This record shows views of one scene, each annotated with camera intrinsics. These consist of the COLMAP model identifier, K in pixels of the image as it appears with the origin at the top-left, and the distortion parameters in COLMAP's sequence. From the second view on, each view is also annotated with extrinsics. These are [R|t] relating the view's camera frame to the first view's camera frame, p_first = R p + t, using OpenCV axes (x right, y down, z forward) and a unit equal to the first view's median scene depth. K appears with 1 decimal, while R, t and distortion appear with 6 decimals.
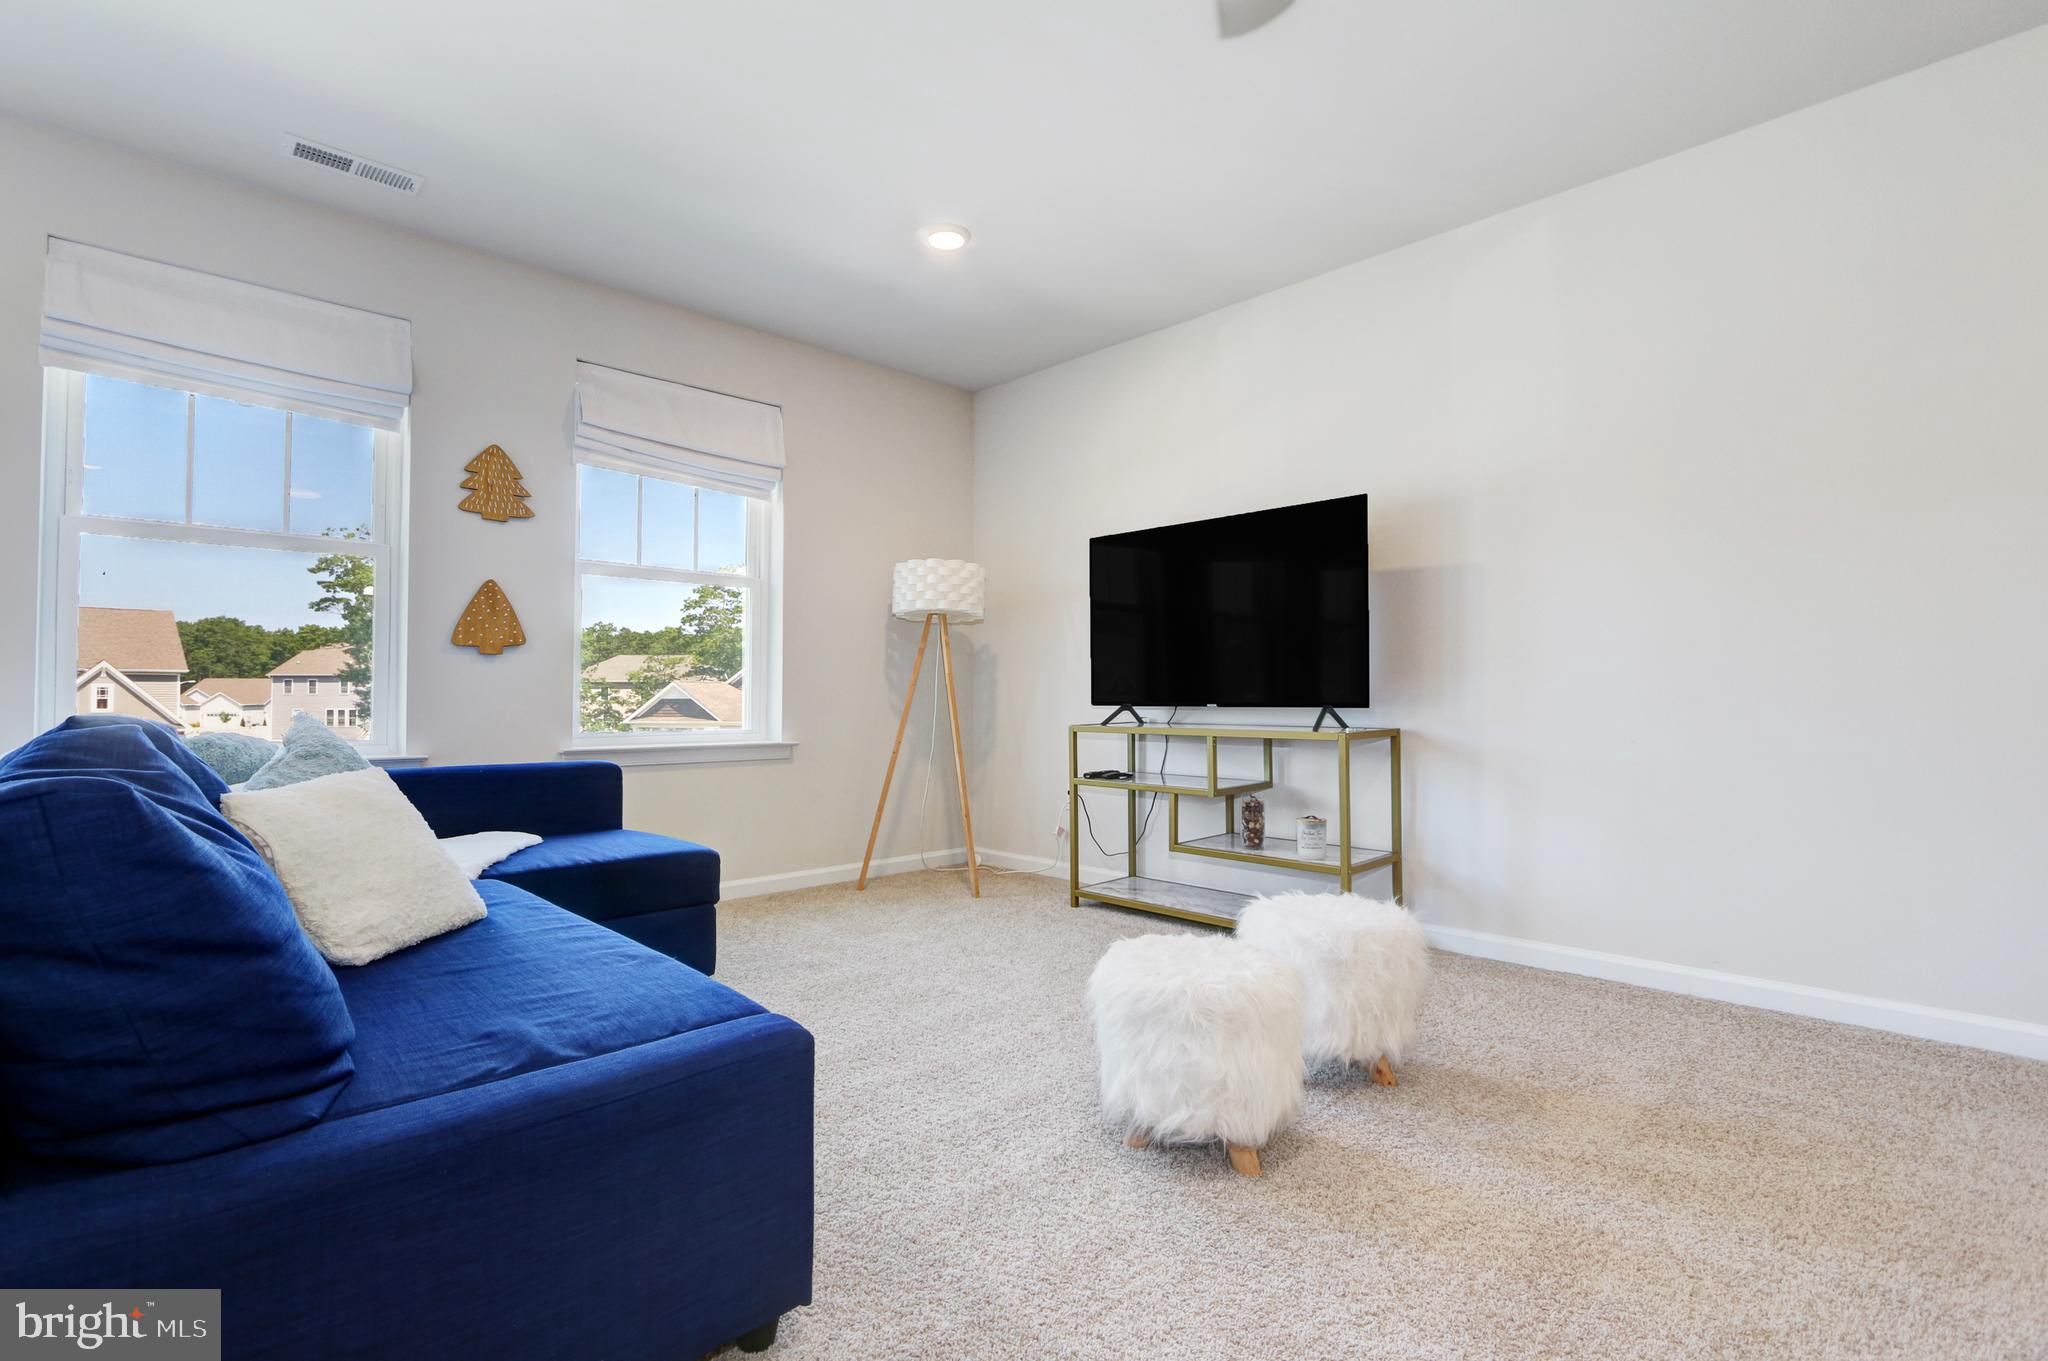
lens RADIAL K [[959.9, 0, 1023.7], [0, 959.9, 683.4], [0, 0, 1]] dist [-0.004208, -0.000725]
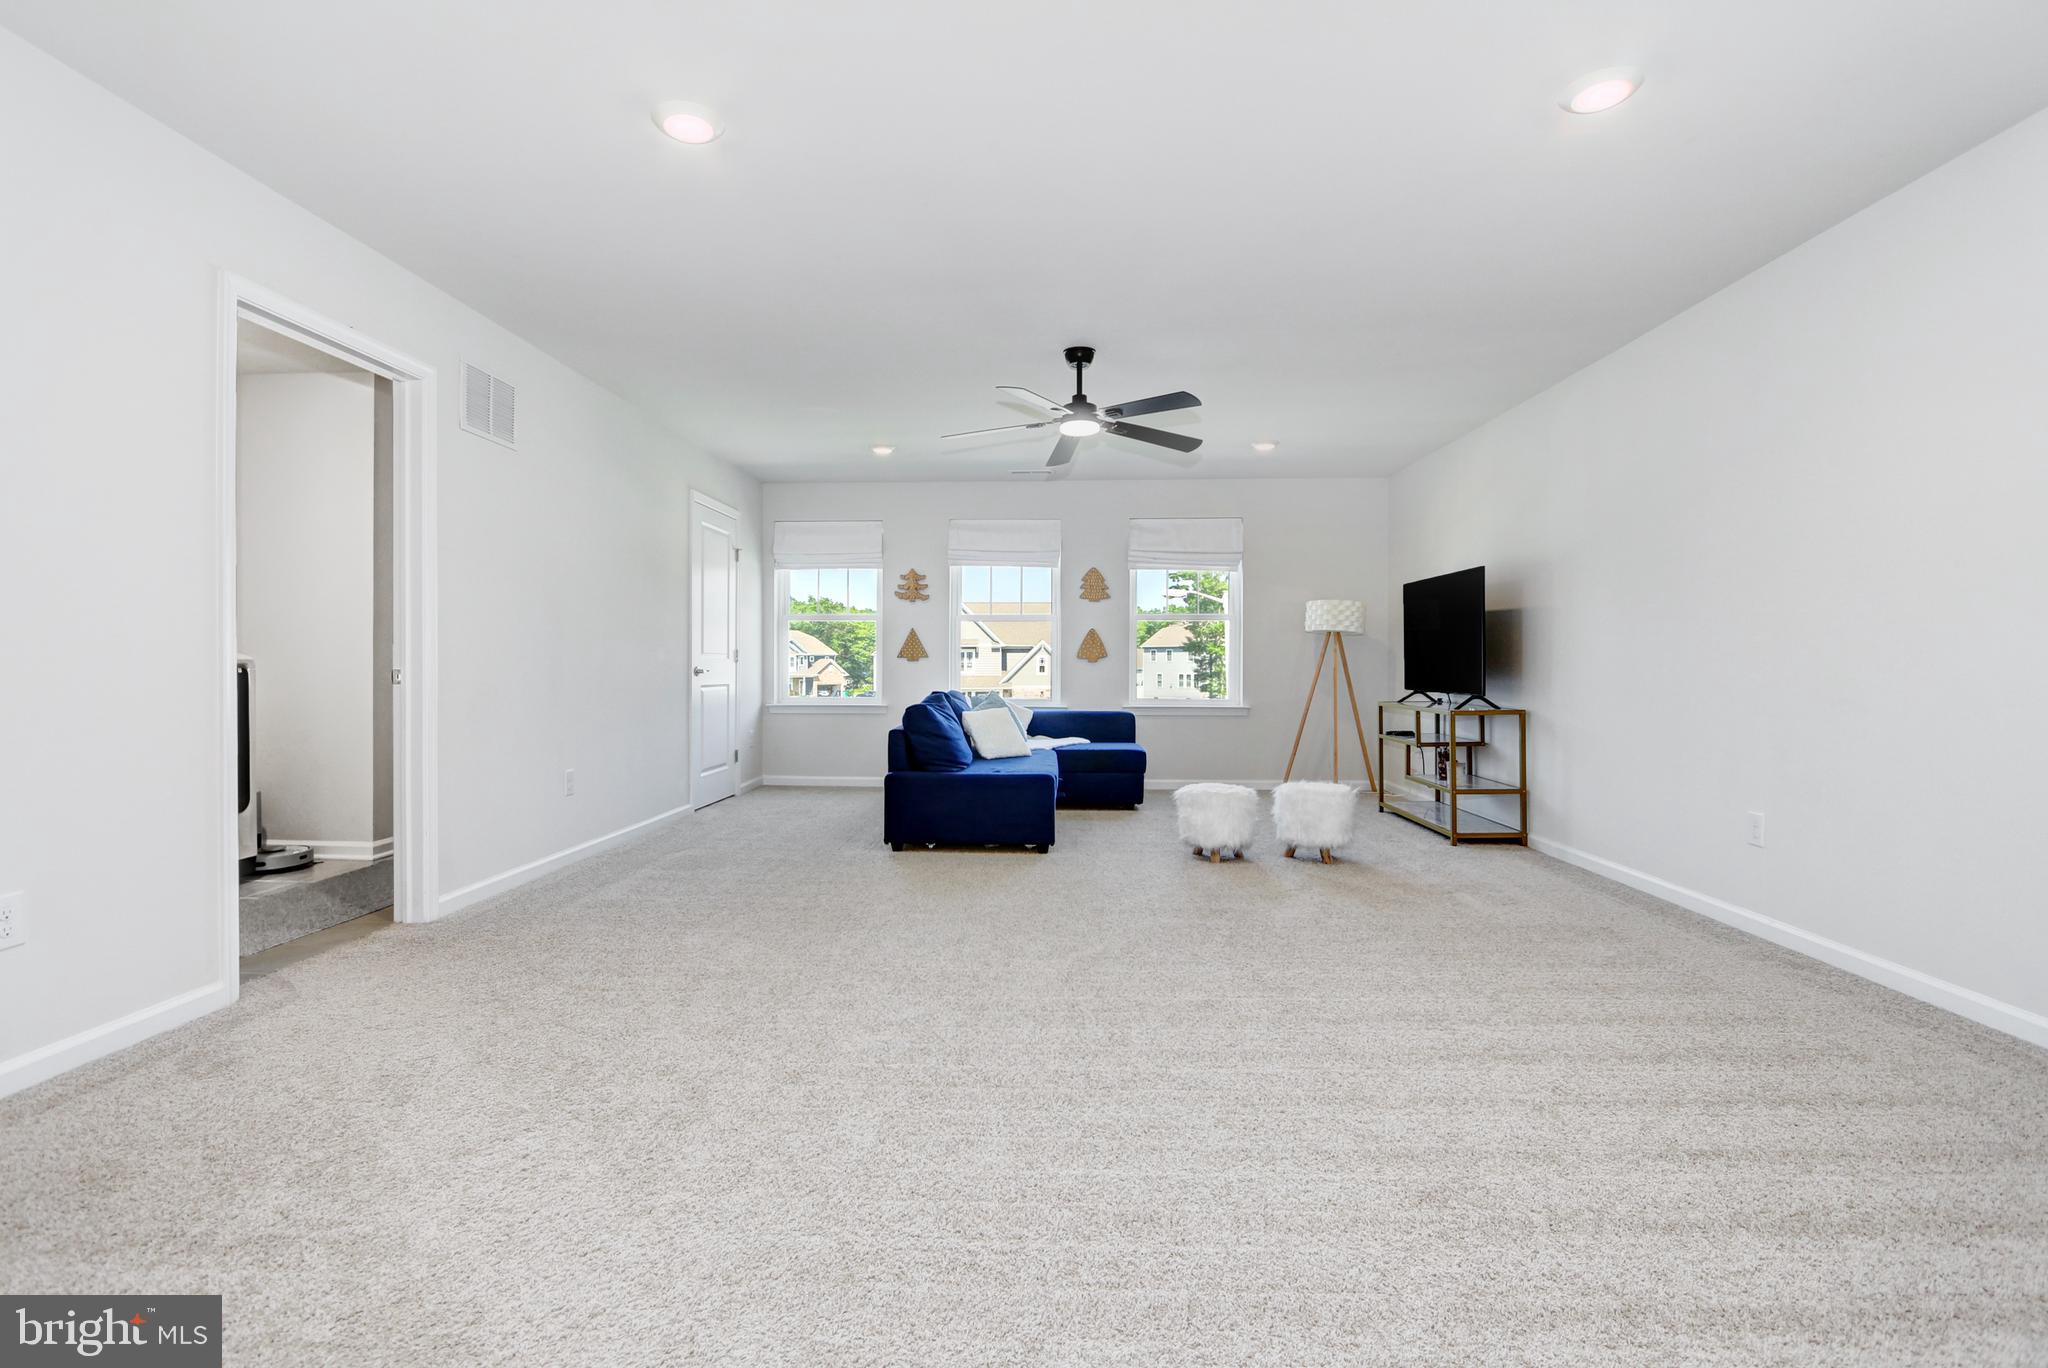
lens RADIAL K [[959.9, 0, 1024.7], [0, 959.9, 673.5], [0, 0, 1]] dist [-0.004208, -0.000725]
pose [[0.701482, 0.010277, -0.712613, 0.764006], [0.006875, 0.999752, 0.021185, -0.042086], [0.712654, -0.019760, 0.701237, -0.560523]]
